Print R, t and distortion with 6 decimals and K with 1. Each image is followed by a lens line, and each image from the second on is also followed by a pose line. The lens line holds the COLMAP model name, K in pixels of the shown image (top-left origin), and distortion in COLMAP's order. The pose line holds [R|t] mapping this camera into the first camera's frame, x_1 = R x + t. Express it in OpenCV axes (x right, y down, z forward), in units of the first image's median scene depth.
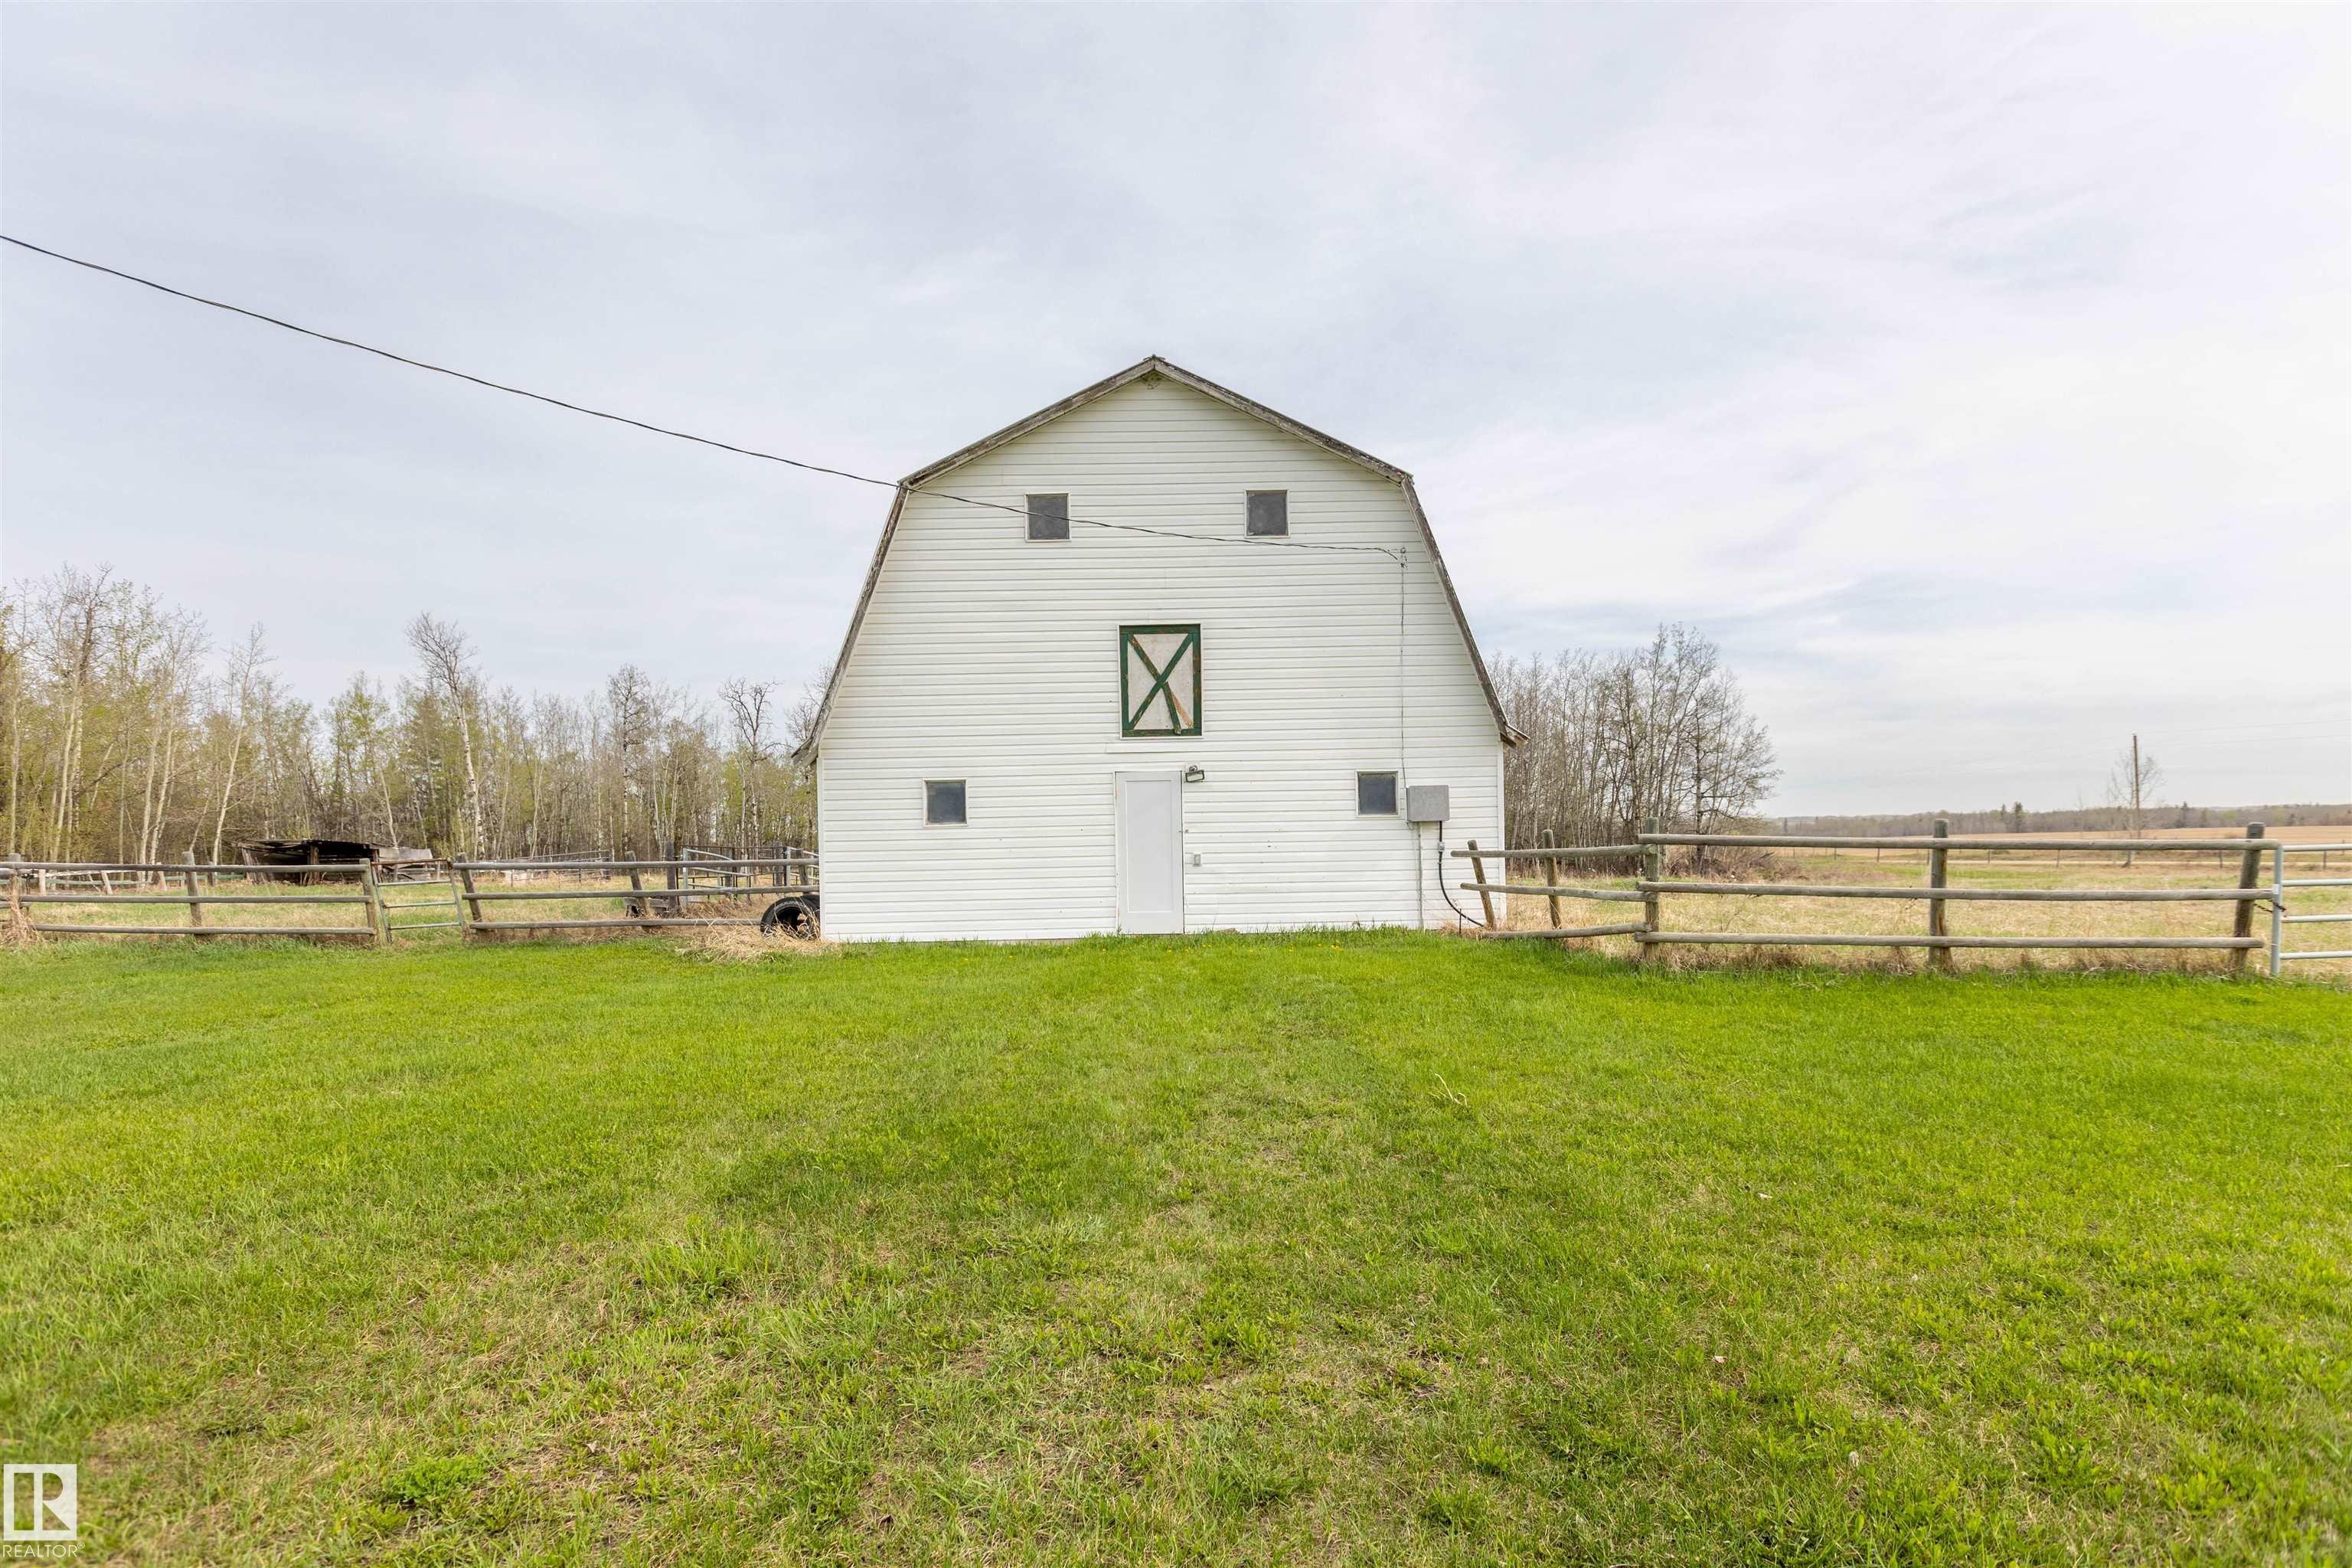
lens RADIAL K [[1102.0, 0, 1171.8], [0, 1102.0, 838.5], [0, 0, 1]] dist [0.003095, 0.000231]
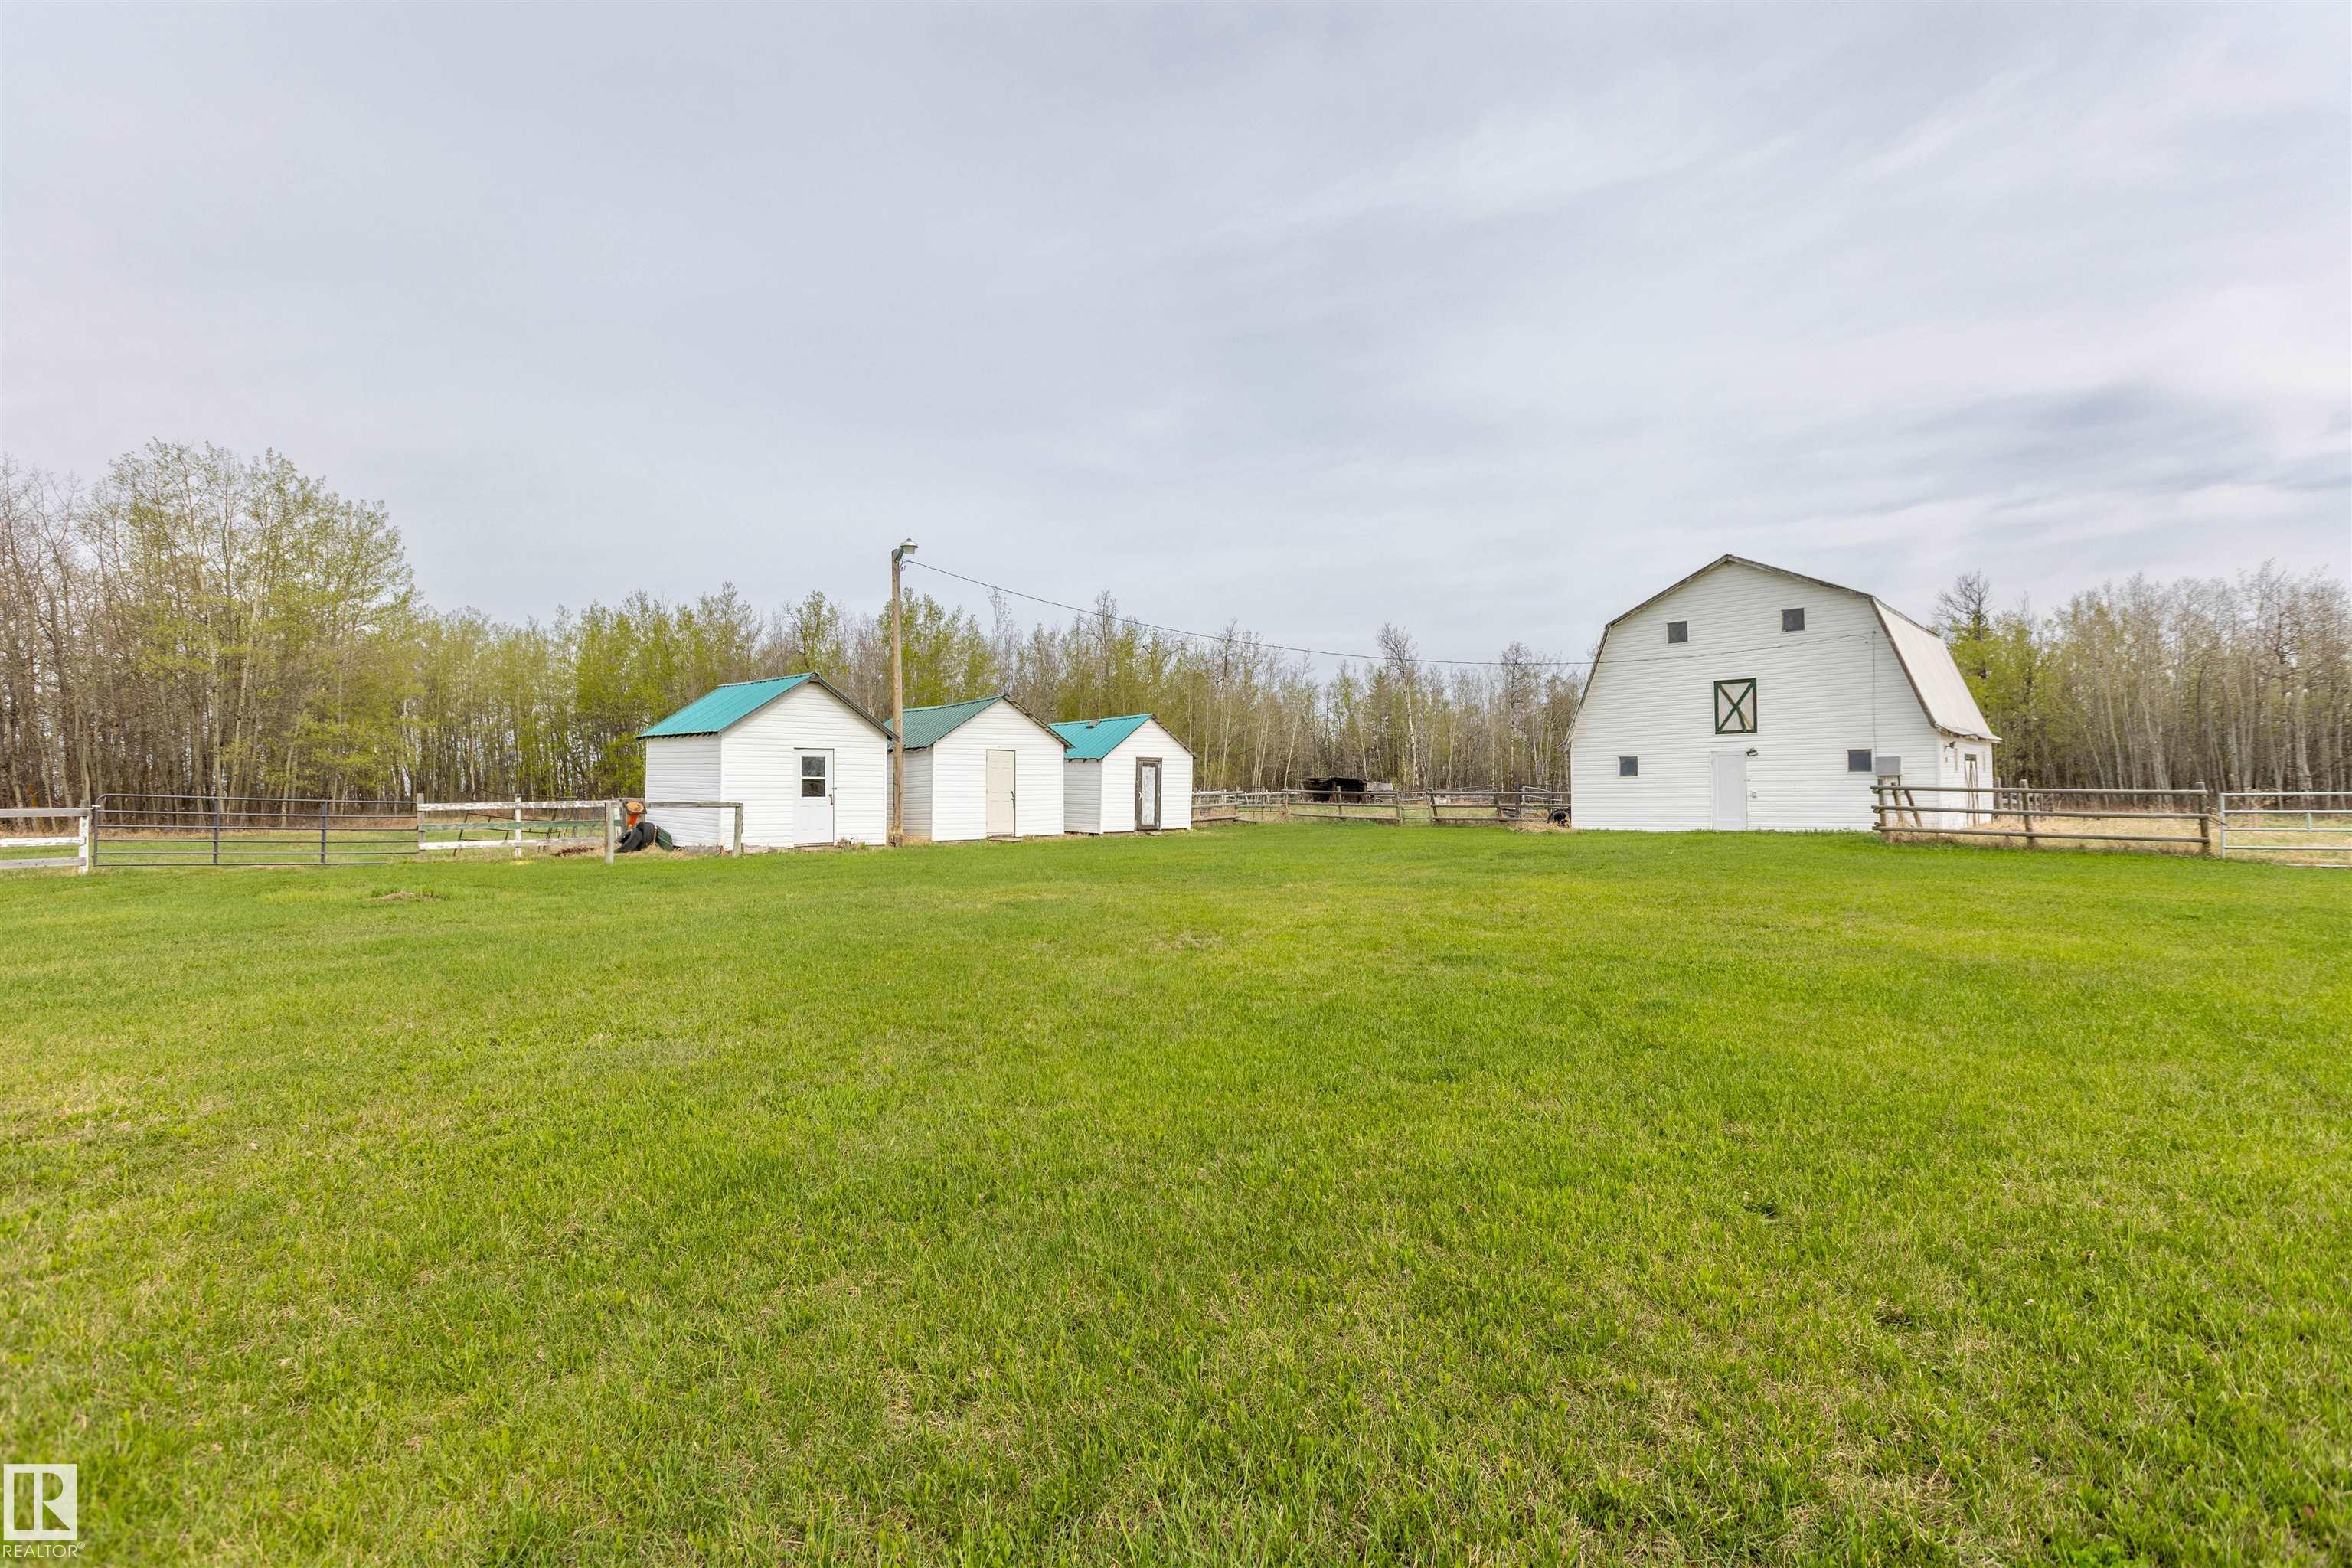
lens RADIAL K [[1102.0, 0, 1171.8], [0, 1102.0, 838.5], [0, 0, 1]] dist [0.003095, 0.000231]
pose [[0.720466, 0.040484, -0.692308, 0.656445], [0.002100, 0.998163, 0.060556, -0.024758], [0.693487, -0.045083, 0.719057, -1.193370]]
